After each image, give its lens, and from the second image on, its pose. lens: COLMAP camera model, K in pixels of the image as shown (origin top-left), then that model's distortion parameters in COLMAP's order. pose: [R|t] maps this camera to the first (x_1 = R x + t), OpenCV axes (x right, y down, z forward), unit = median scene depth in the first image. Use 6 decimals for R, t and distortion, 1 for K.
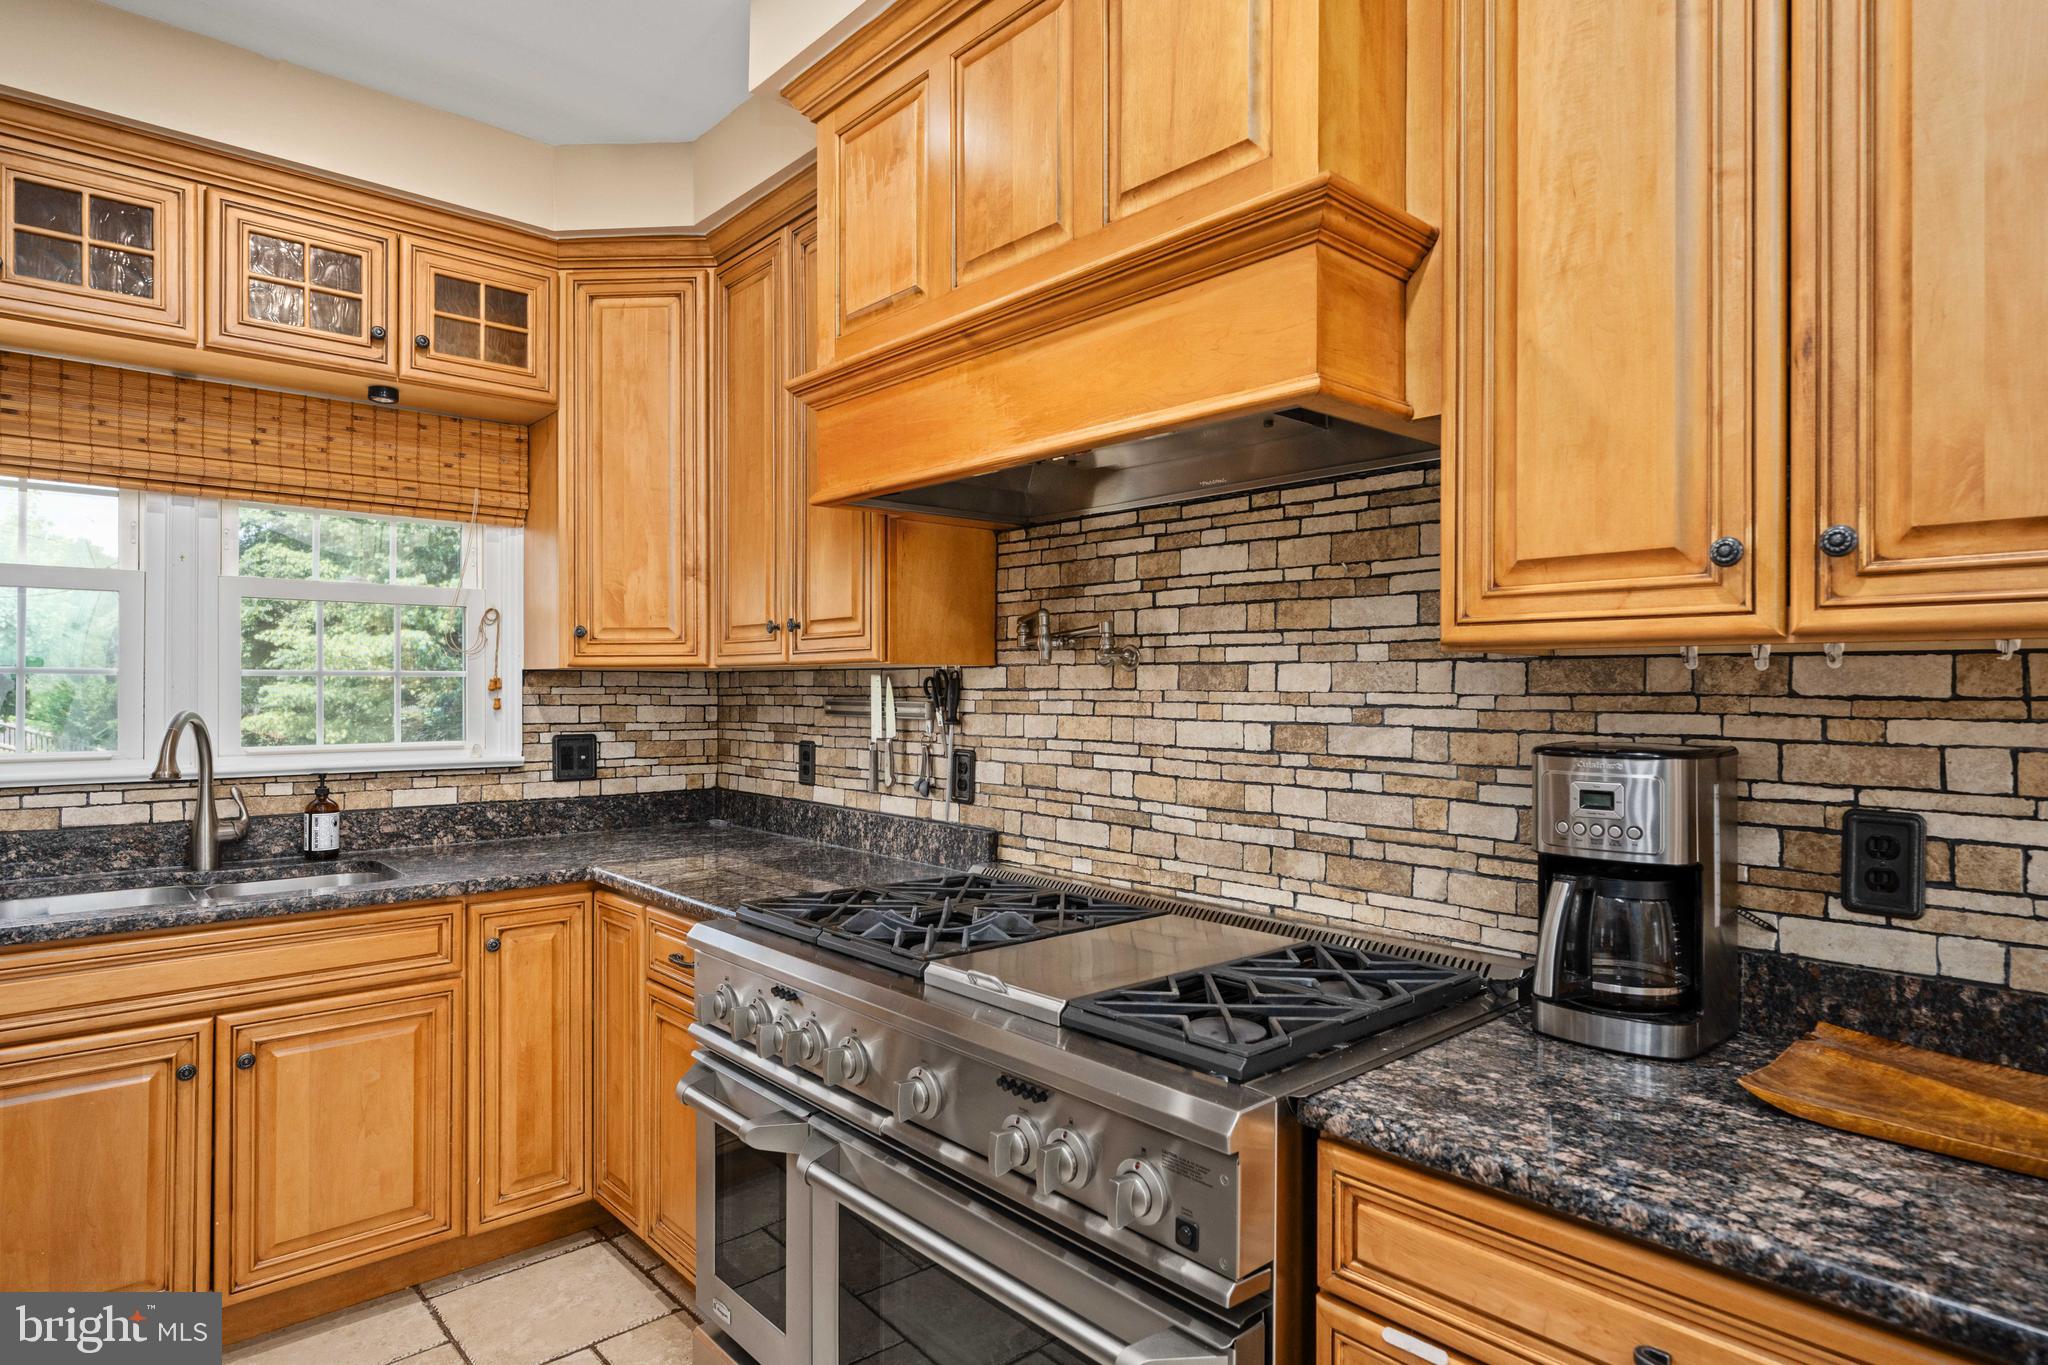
lens RADIAL K [[1120.7, 0, 1020.6], [0, 1120.7, 684.8], [0, 0, 1]] dist [-0.005915, 0.003091]
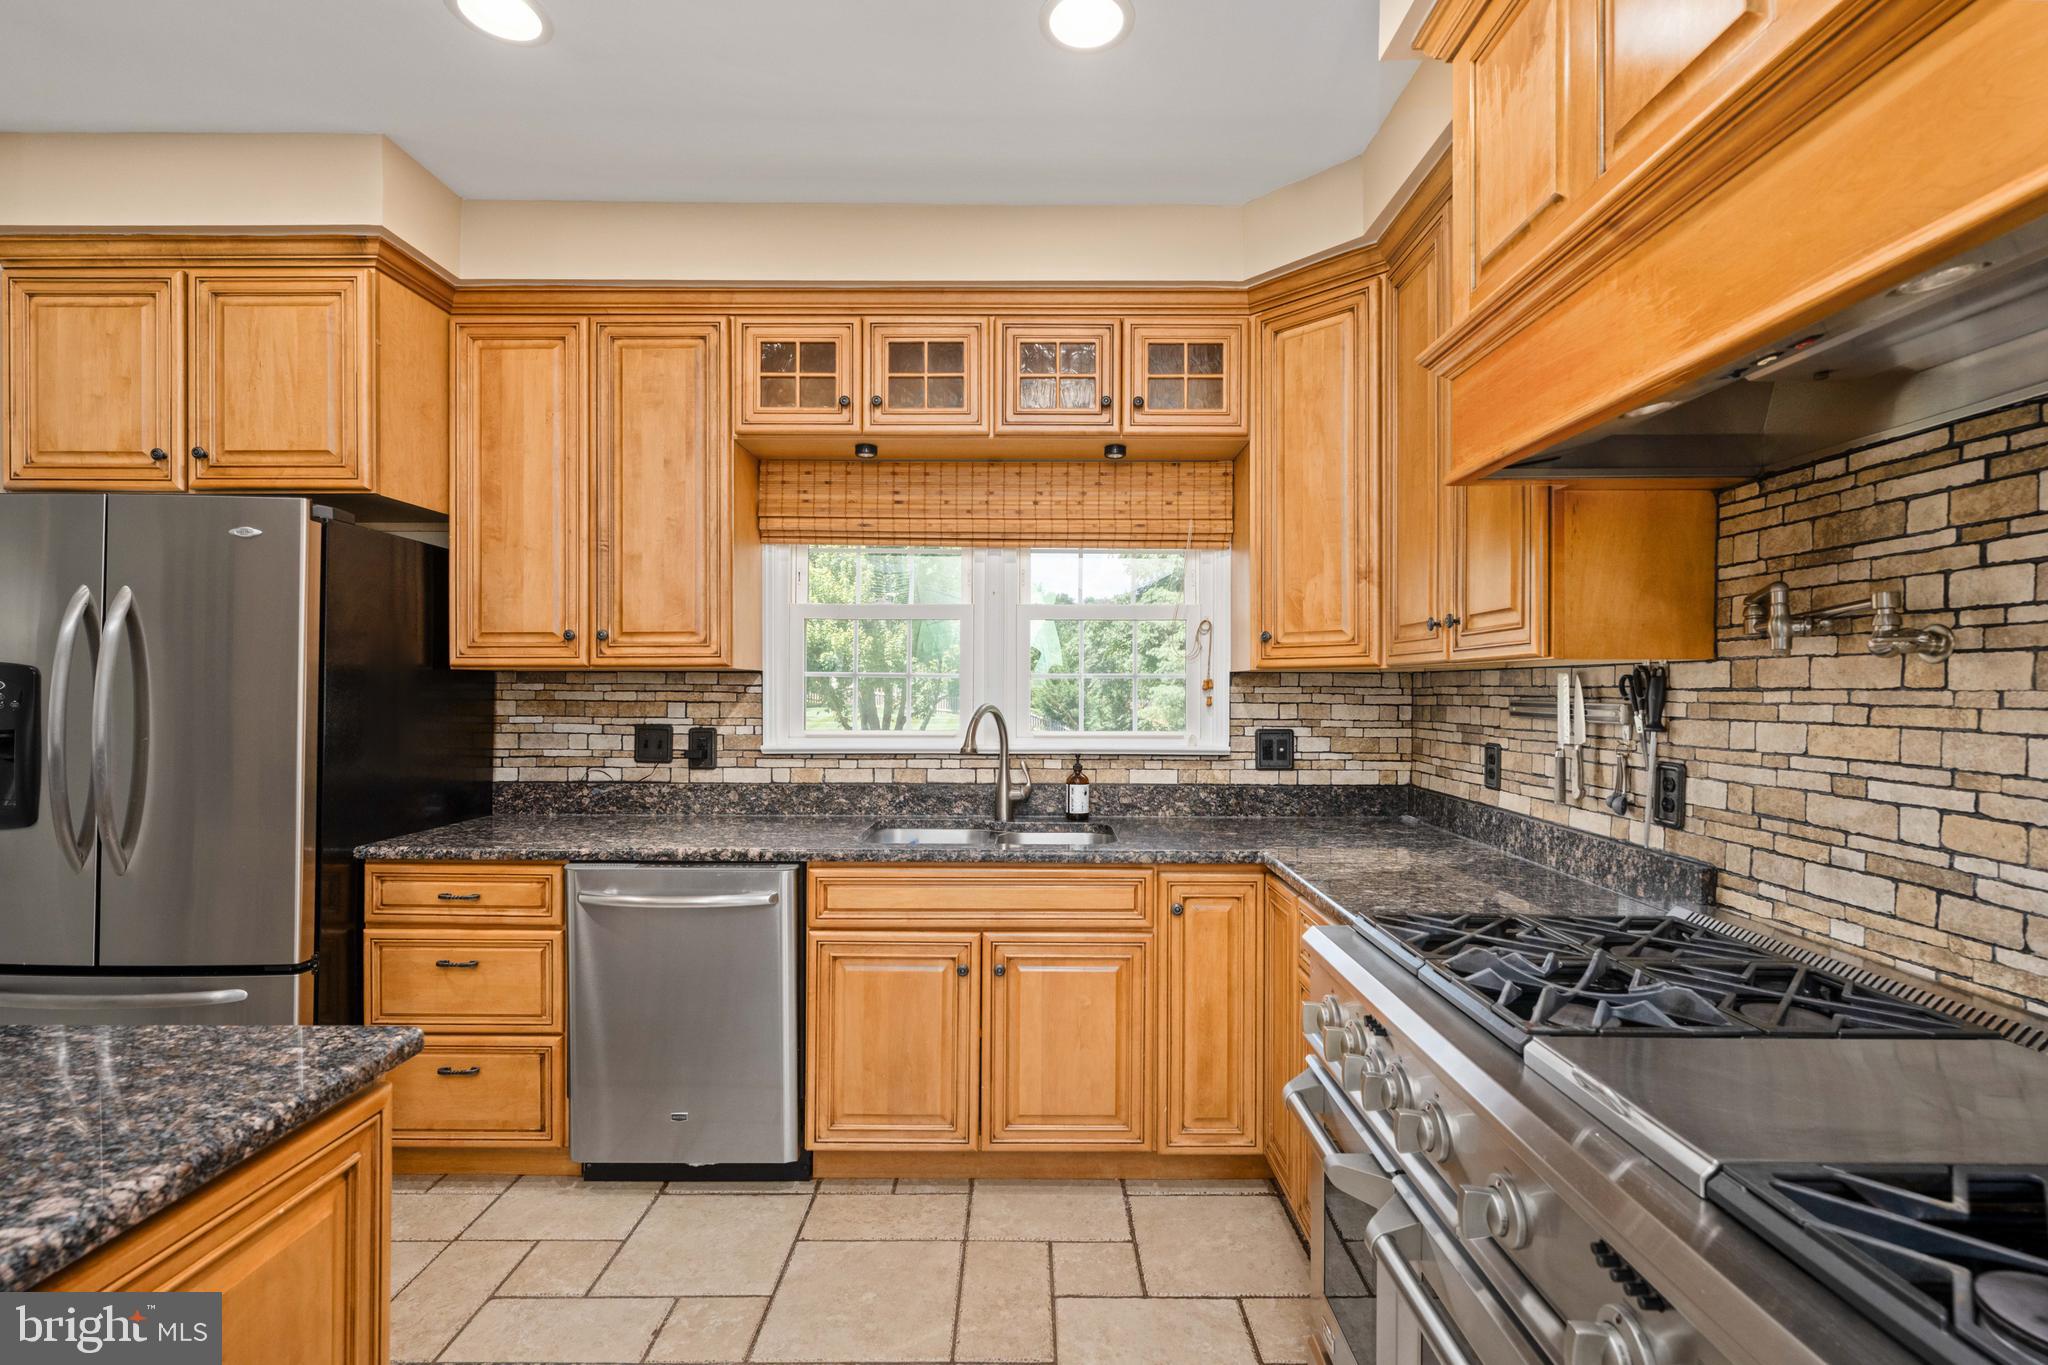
lens RADIAL K [[927.4, 0, 1037.8], [0, 927.4, 690.4], [0, 0, 1]] dist [0.002639, -0.001585]
pose [[0.745493, 0.002826, -0.666507, 0.063243], [-0.000136, 0.999992, 0.004089, 0.002417], [0.666513, -0.002958, 0.745487, 0.199884]]
